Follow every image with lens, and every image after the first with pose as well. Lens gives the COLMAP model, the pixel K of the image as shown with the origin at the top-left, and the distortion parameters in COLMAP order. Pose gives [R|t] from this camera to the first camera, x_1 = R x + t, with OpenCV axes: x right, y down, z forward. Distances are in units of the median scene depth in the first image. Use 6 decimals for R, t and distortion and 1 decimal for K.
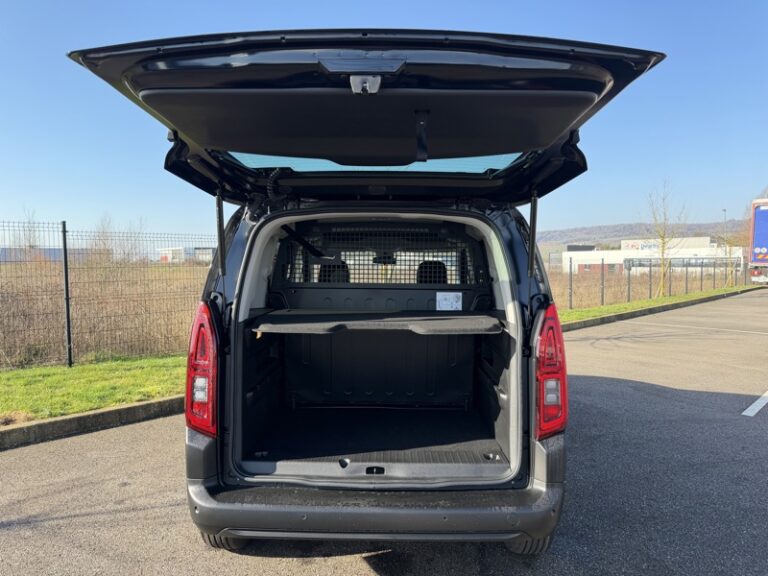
lens RADIAL K [[543.9, 0, 384.0], [0, 543.9, 288.0], [0, 0, 1]] dist [0.097962, -0.163246]
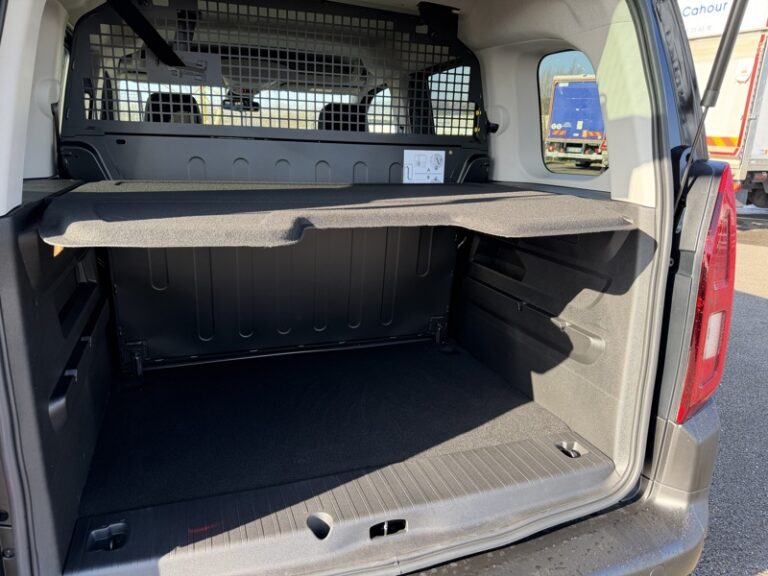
lens RADIAL K [[543.9, 0, 384.0], [0, 543.9, 288.0], [0, 0, 1]] dist [0.097962, -0.163246]
pose [[0.934559, -0.069585, 0.348937, -0.158460], [-0.010066, 0.975127, 0.221417, 0.027010], [-0.355665, -0.210440, 0.910614, 0.580664]]
